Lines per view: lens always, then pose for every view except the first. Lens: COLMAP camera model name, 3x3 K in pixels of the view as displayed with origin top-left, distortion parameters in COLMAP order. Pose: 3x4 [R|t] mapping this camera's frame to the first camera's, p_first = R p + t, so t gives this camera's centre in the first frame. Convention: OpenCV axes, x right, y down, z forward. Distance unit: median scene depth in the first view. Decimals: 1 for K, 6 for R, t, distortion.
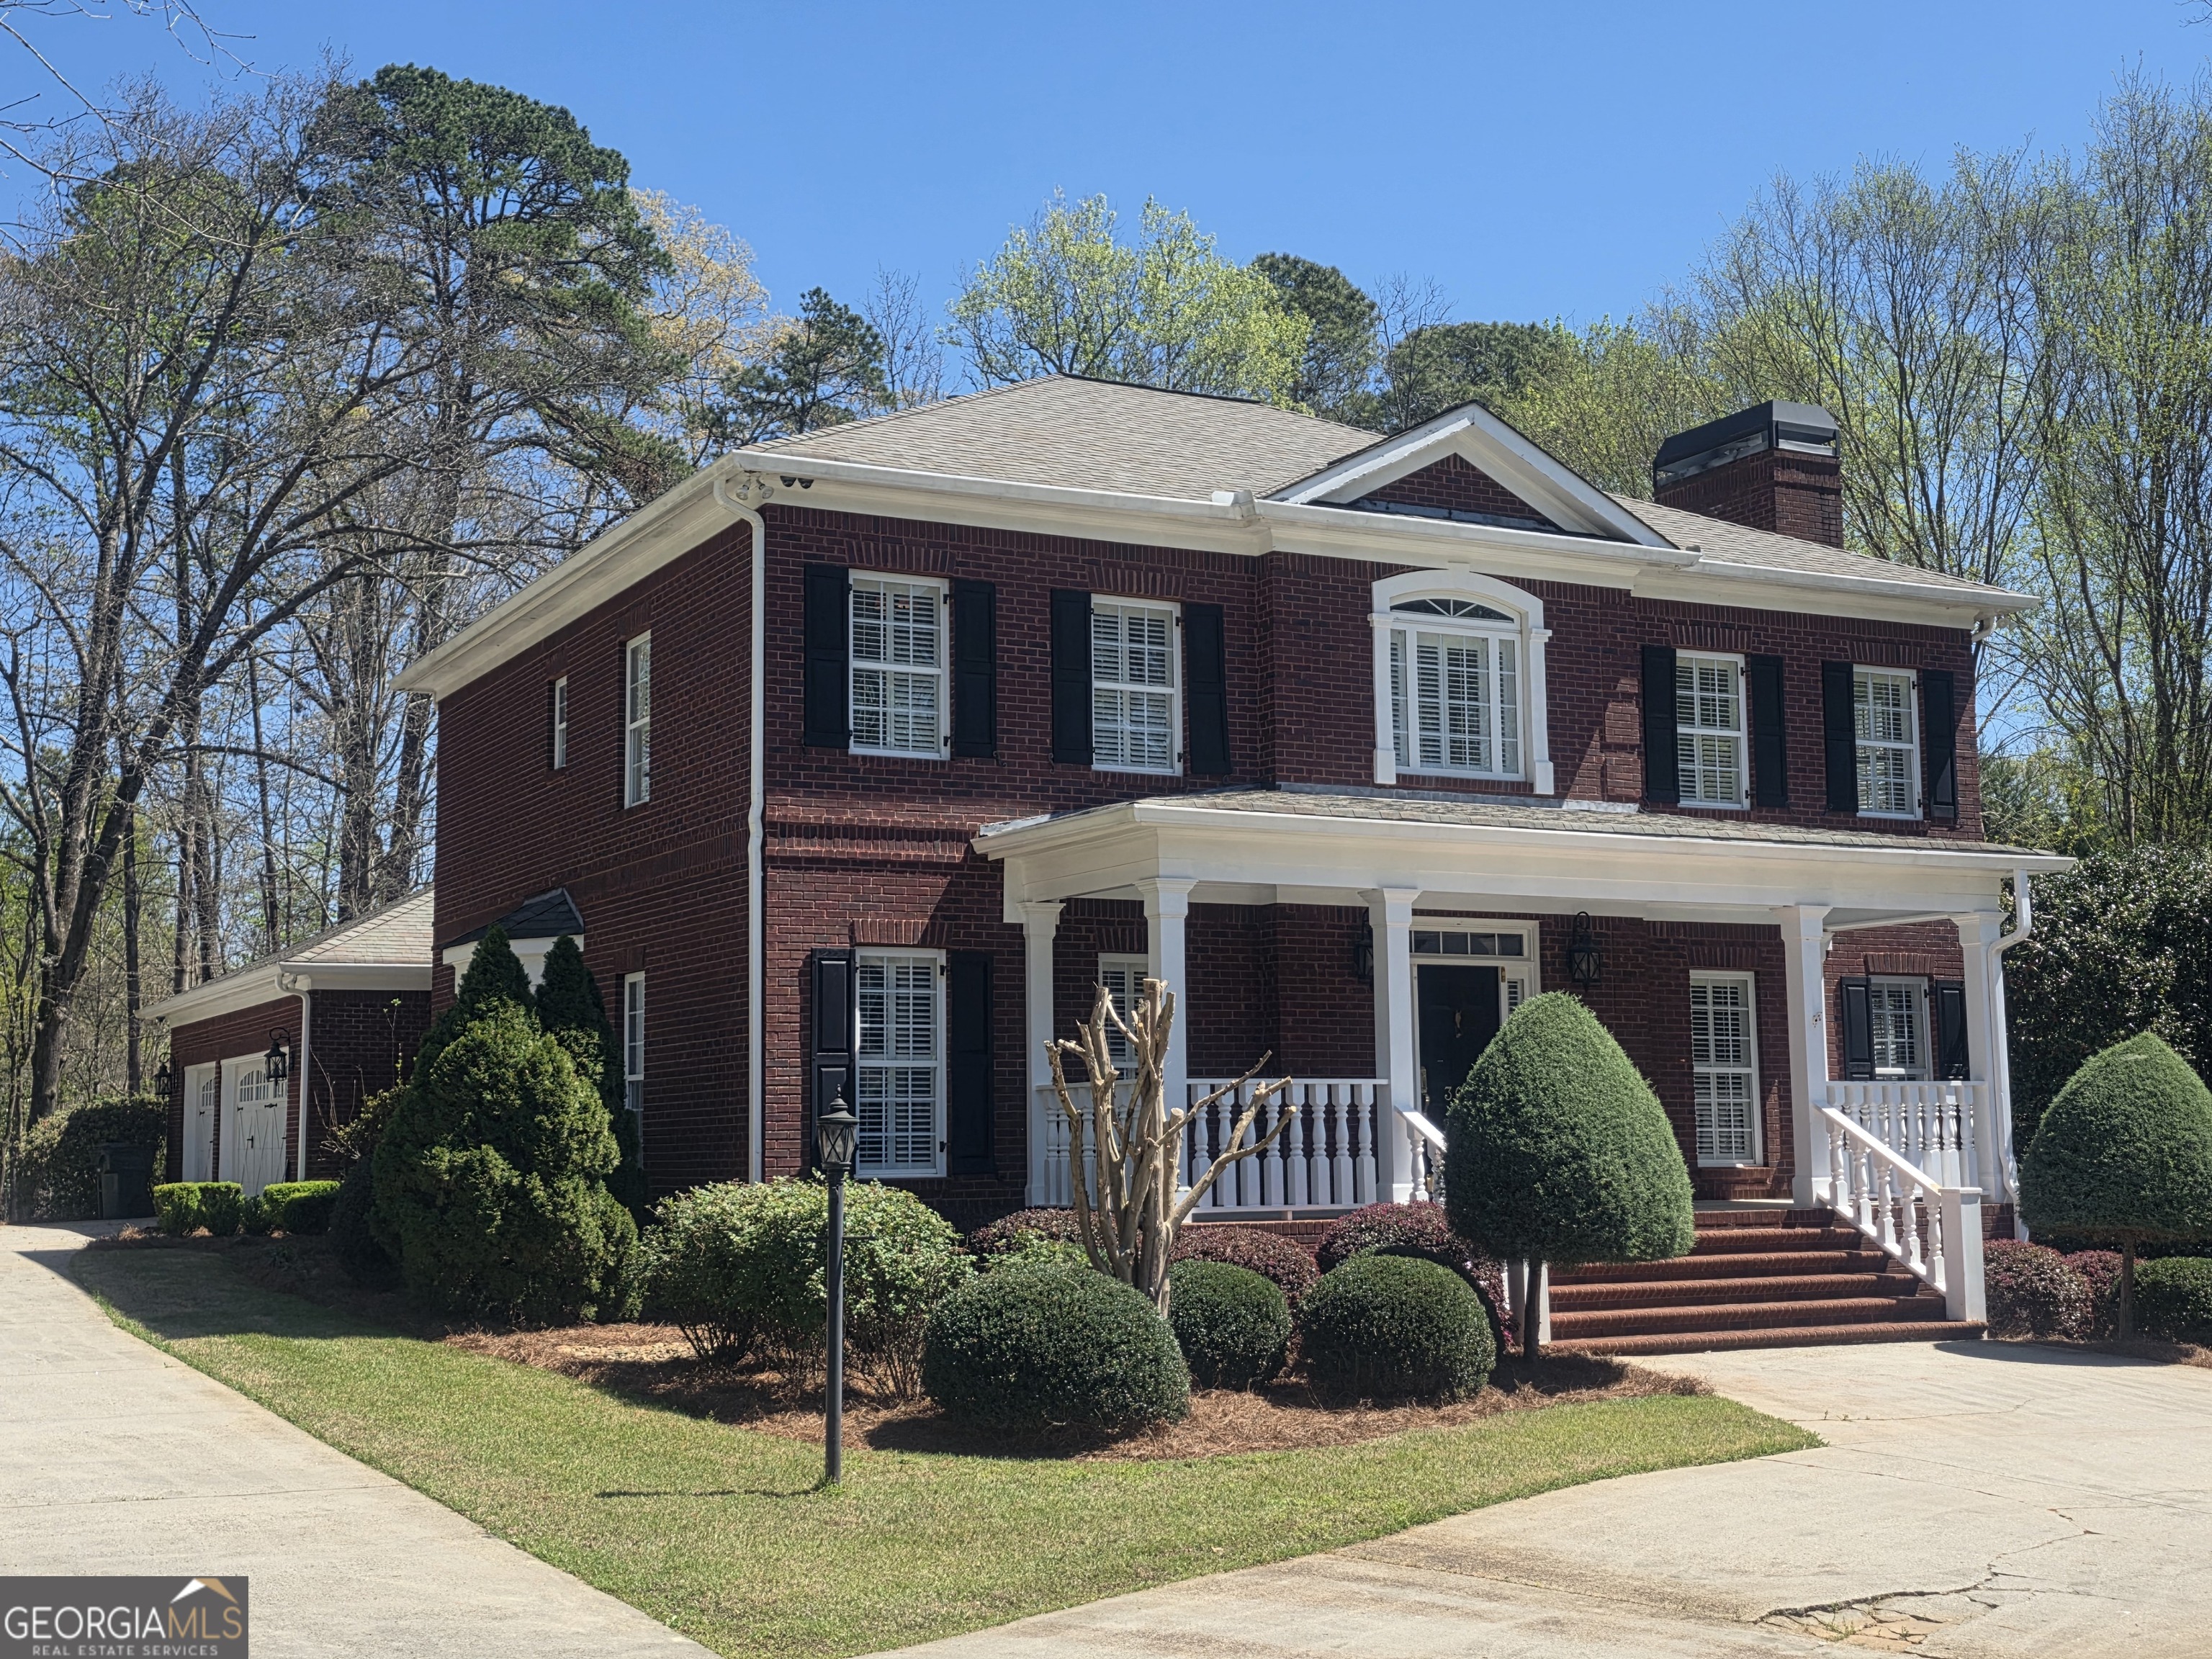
lens RADIAL K [[2690.9, 0, 1106.7], [0, 2690.9, 822.4], [0, 0, 1]] dist [0.167911, -0.479834]
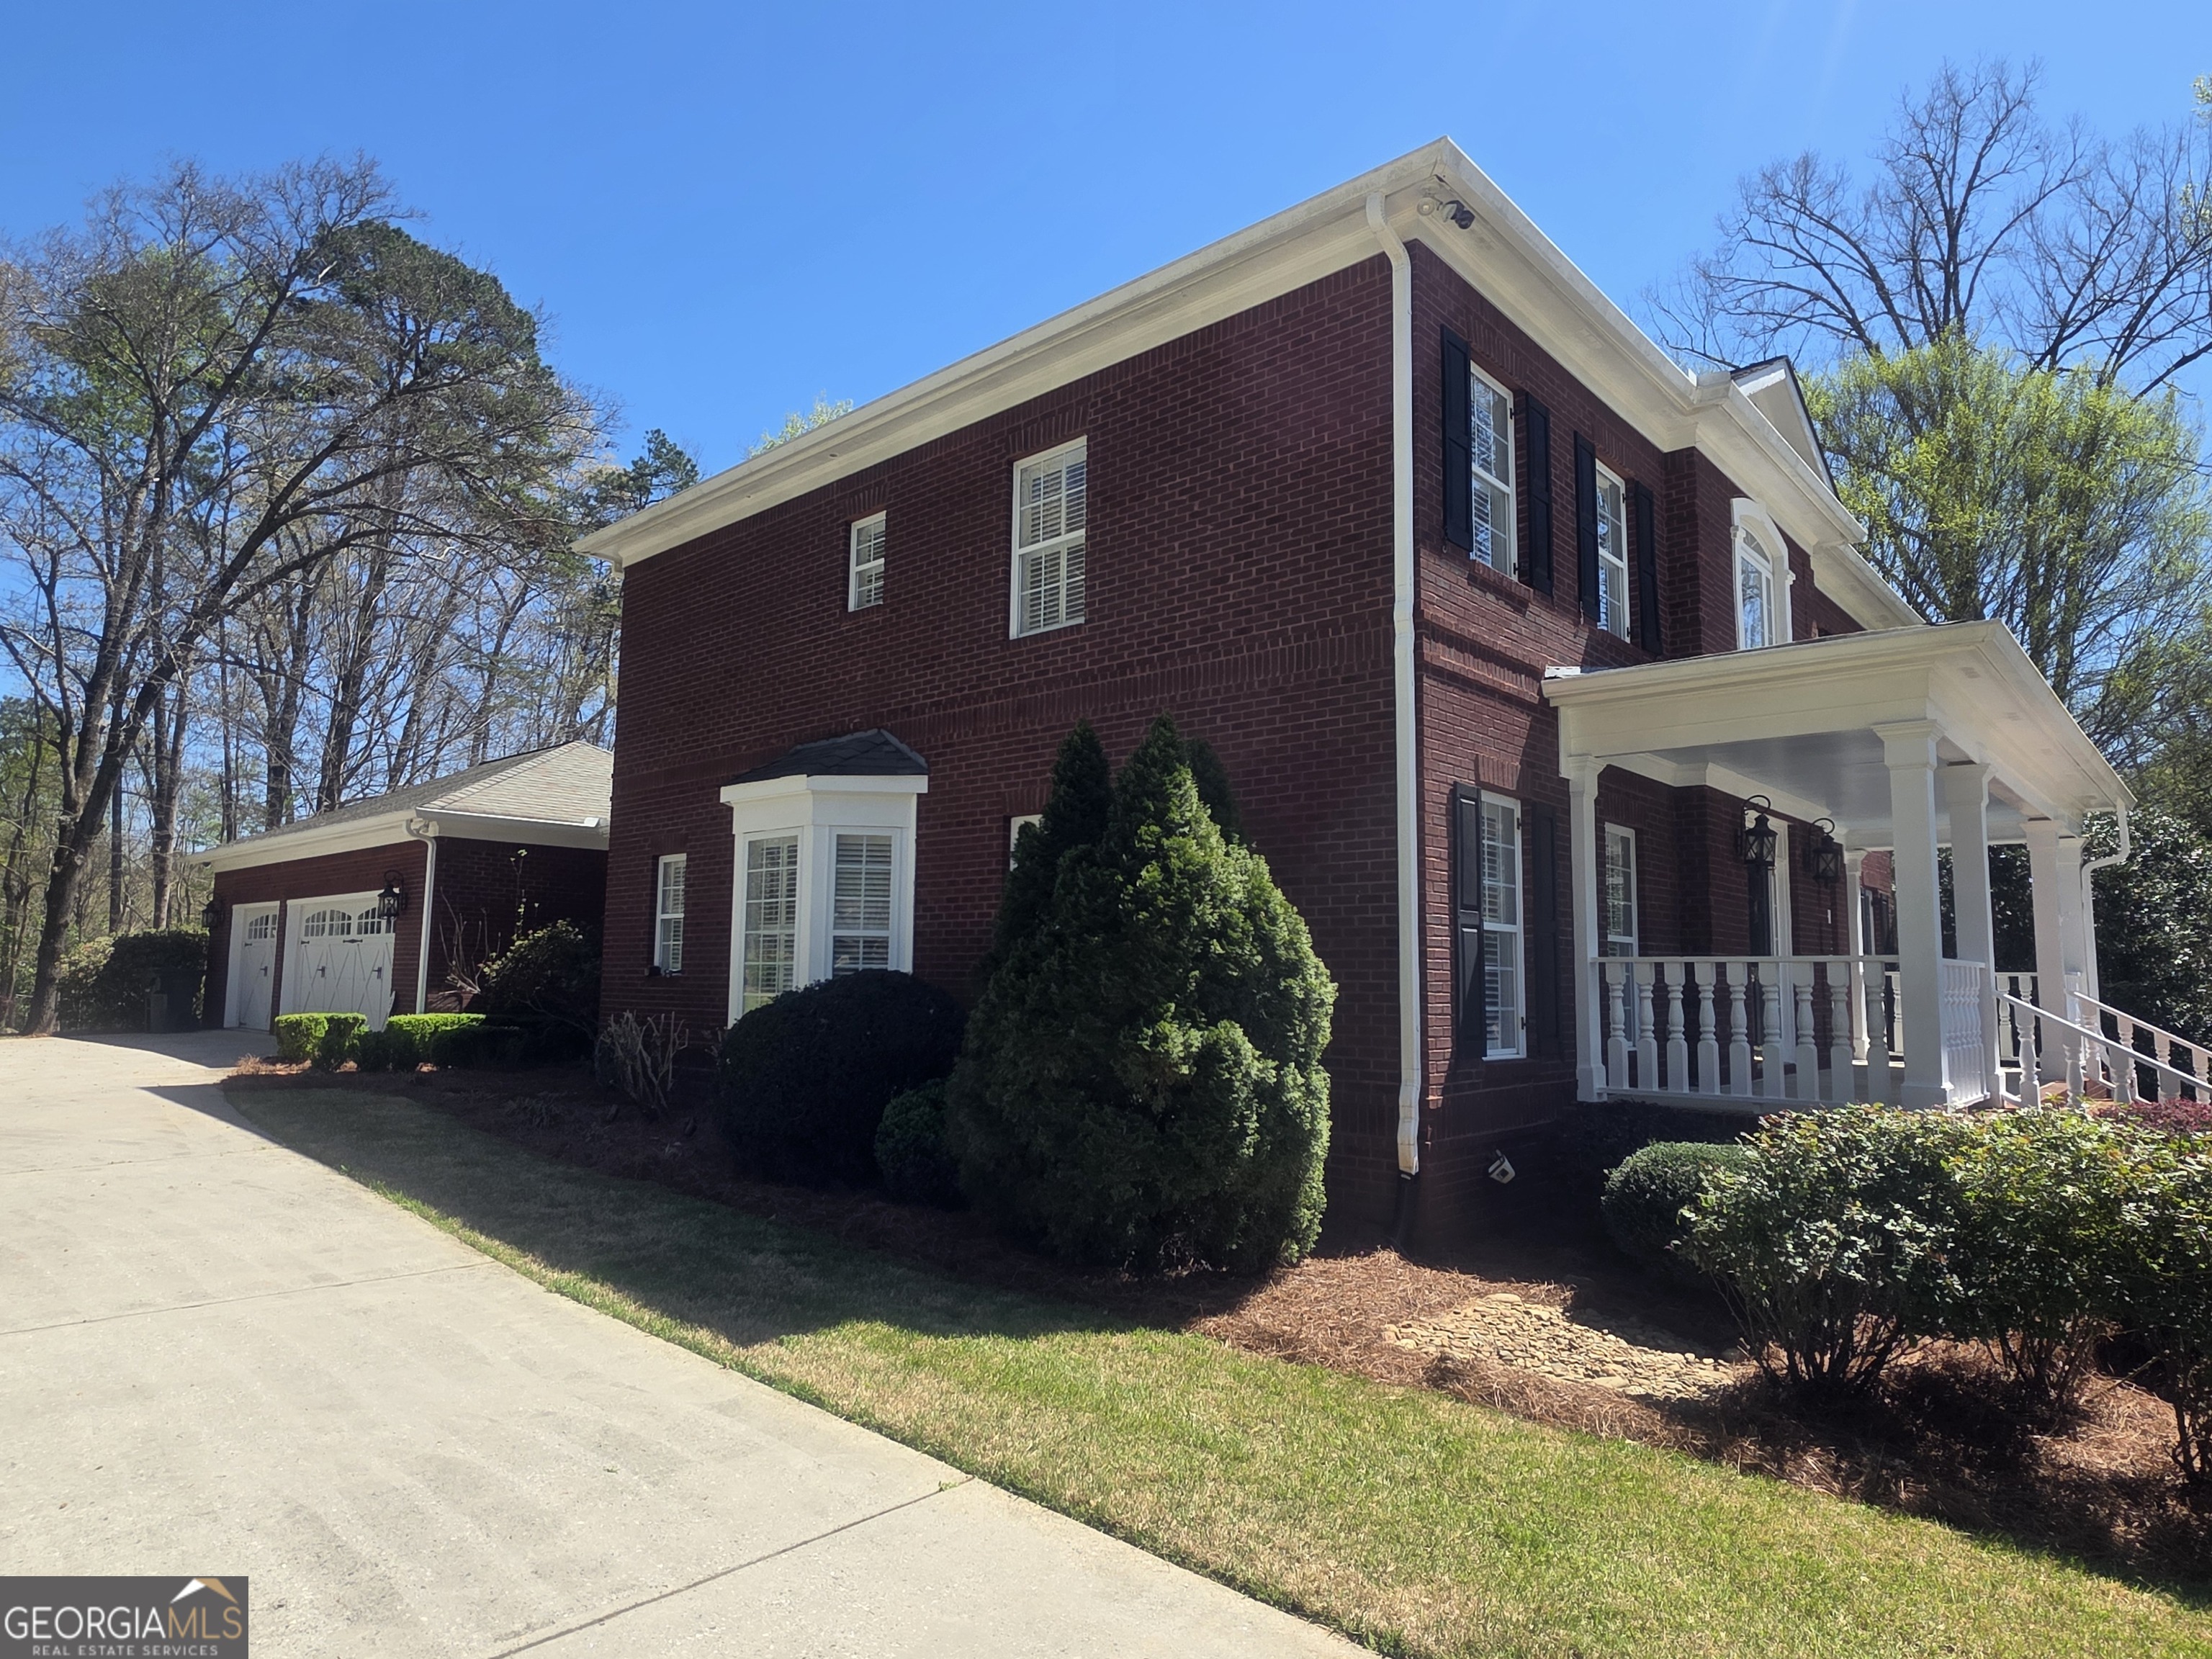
lens RADIAL K [[1308.1, 0, 1102.2], [0, 1308.1, 845.6], [0, 0, 1]] dist [-0.002587, -0.000570]
pose [[0.939479, 0.062371, 0.336880, -0.305030], [-0.067246, 0.997732, 0.002810, 0.064108], [-0.335941, -0.025294, 0.941543, 0.589460]]
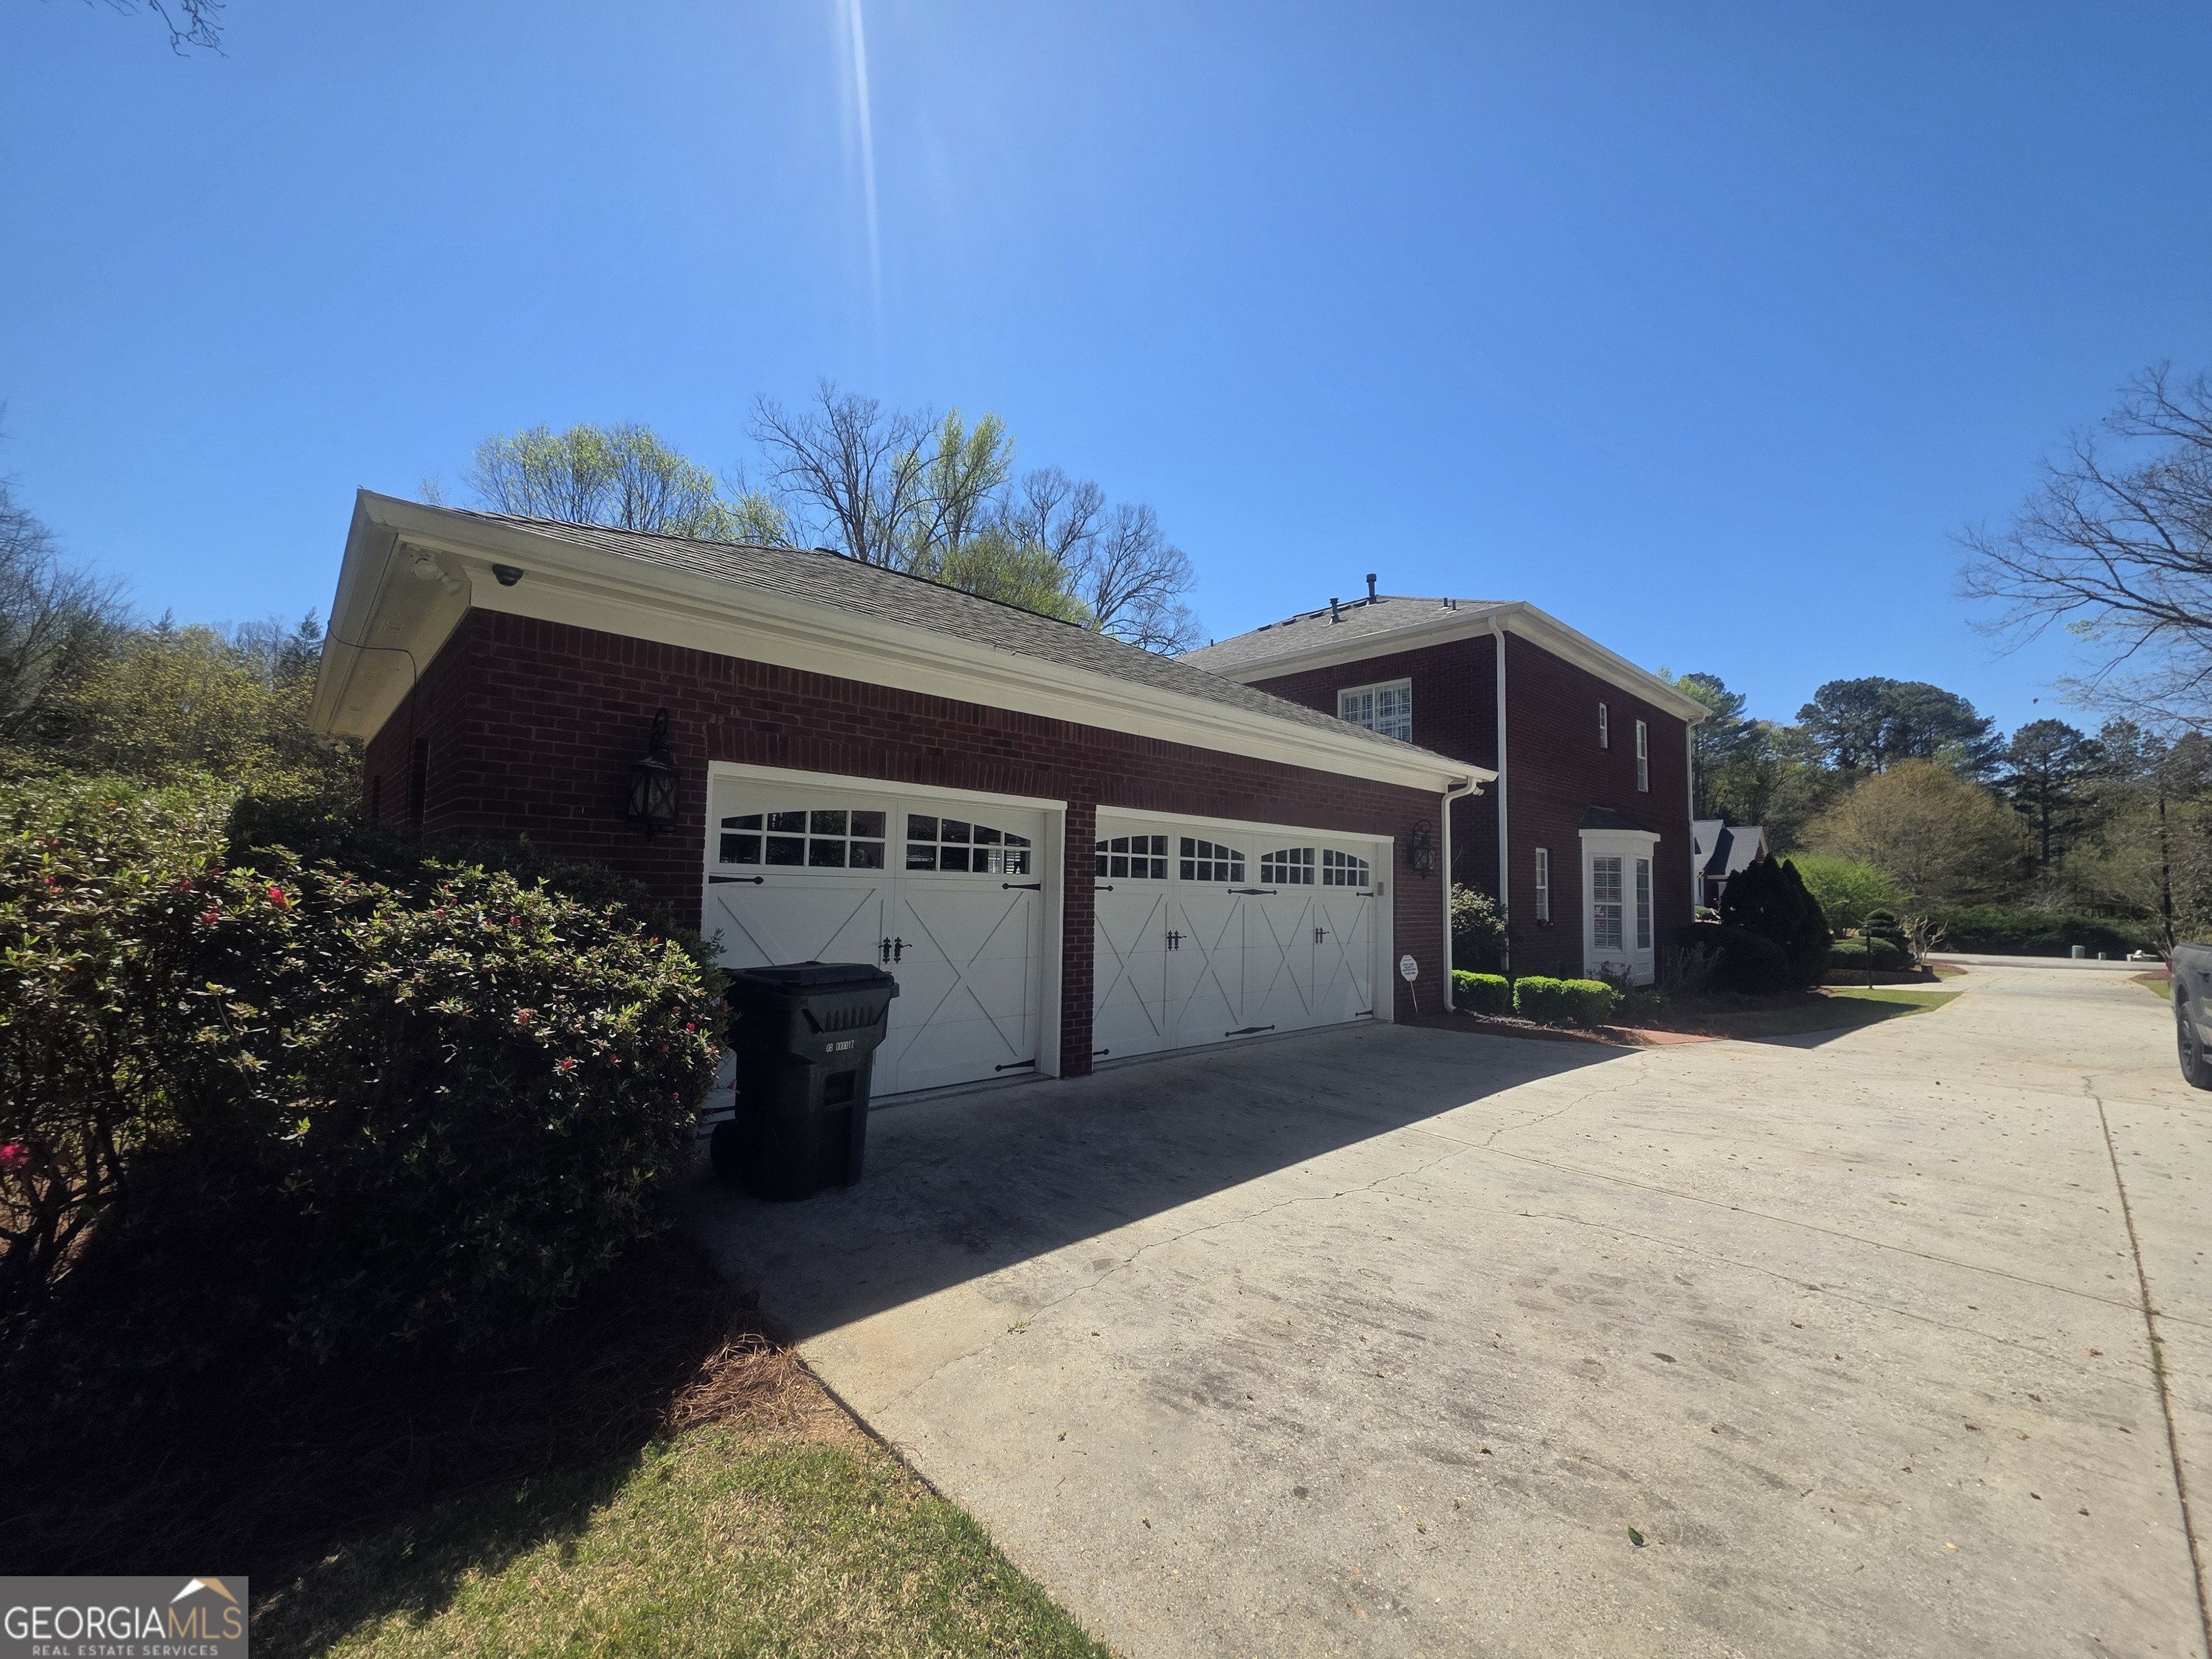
lens RADIAL K [[883.7, 0, 1094.3], [0, 883.7, 829.7], [0, 0, 1]] dist [-0.001347, -0.000189]
pose [[-0.253227, 0.078794, 0.964193, -0.823438], [-0.128731, 0.985069, -0.114309, 0.185539], [-0.958804, -0.153068, -0.239303, 1.692964]]
